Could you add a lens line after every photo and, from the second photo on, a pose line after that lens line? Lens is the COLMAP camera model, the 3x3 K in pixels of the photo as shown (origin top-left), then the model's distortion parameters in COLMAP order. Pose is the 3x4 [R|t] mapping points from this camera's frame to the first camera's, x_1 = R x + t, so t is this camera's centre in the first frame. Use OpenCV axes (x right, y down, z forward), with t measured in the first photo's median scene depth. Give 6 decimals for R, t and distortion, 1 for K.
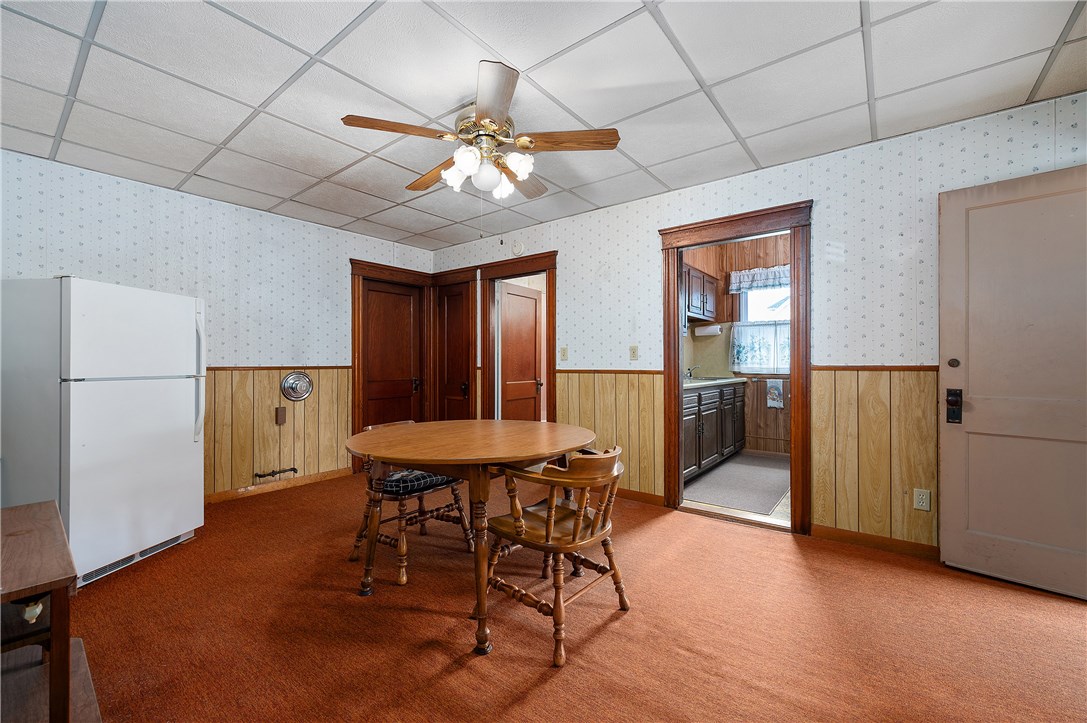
lens RADIAL K [[434.3, 0, 543.8], [0, 434.3, 360.6], [0, 0, 1]] dist [-0.002040, 0.000041]
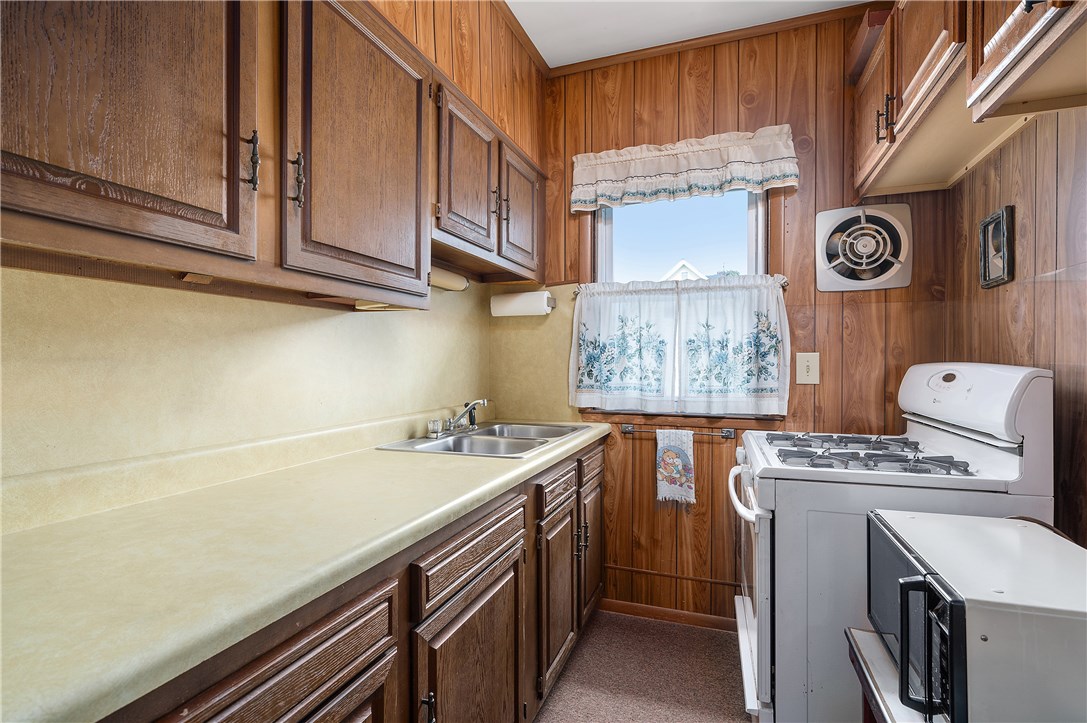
lens RADIAL K [[523.3, 0, 545.1], [0, 523.3, 361.2], [0, 0, 1]] dist [0.004502, 0.000734]
pose [[0.949852, 0.003520, 0.312679, 0.261841], [-0.004484, 0.999987, 0.002367, -0.018673], [-0.312667, -0.003650, 0.949856, 0.564963]]
